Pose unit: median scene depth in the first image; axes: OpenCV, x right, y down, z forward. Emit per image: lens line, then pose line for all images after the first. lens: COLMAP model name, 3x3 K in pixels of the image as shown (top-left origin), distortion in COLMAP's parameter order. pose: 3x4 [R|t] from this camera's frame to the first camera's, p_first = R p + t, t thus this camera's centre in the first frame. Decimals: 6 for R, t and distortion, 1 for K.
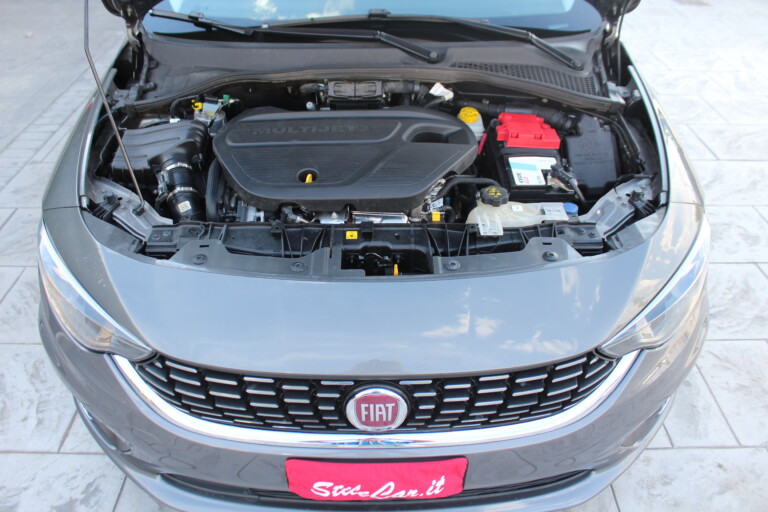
lens RADIAL K [[620.4, 0, 384.0], [0, 620.4, 256.0], [0, 0, 1]] dist [-0.143870, 0.094080]
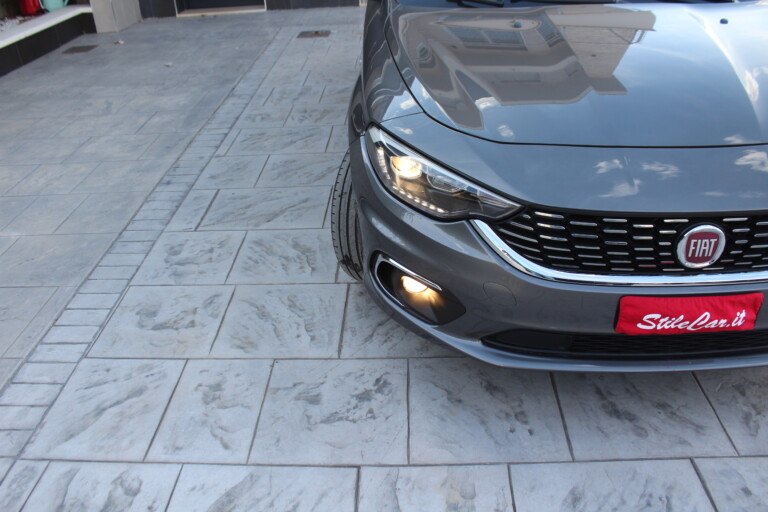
lens RADIAL K [[620.4, 0, 384.0], [0, 620.4, 256.0], [0, 0, 1]] dist [-0.143870, 0.094080]
pose [[0.997497, -0.023492, -0.066697, -0.547307], [0.017819, 0.996271, -0.084415, 0.341382], [0.068431, 0.083015, 0.994196, -0.257613]]
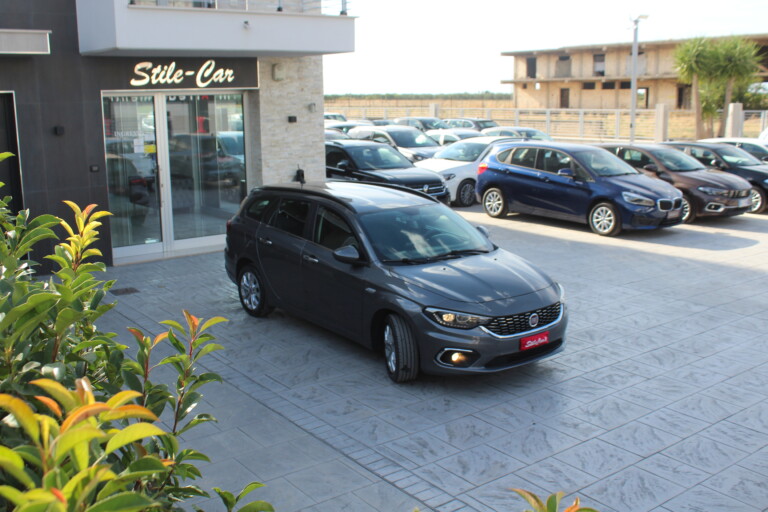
lens RADIAL K [[791.1, 0, 384.0], [0, 791.1, 256.0], [0, 0, 1]] dist [0.004726, 0.008554]
pose [[0.801890, -0.133857, 0.582284, -4.042136], [0.362057, 0.884125, -0.295360, 1.102028], [-0.475276, 0.447667, 0.757435, -2.988218]]
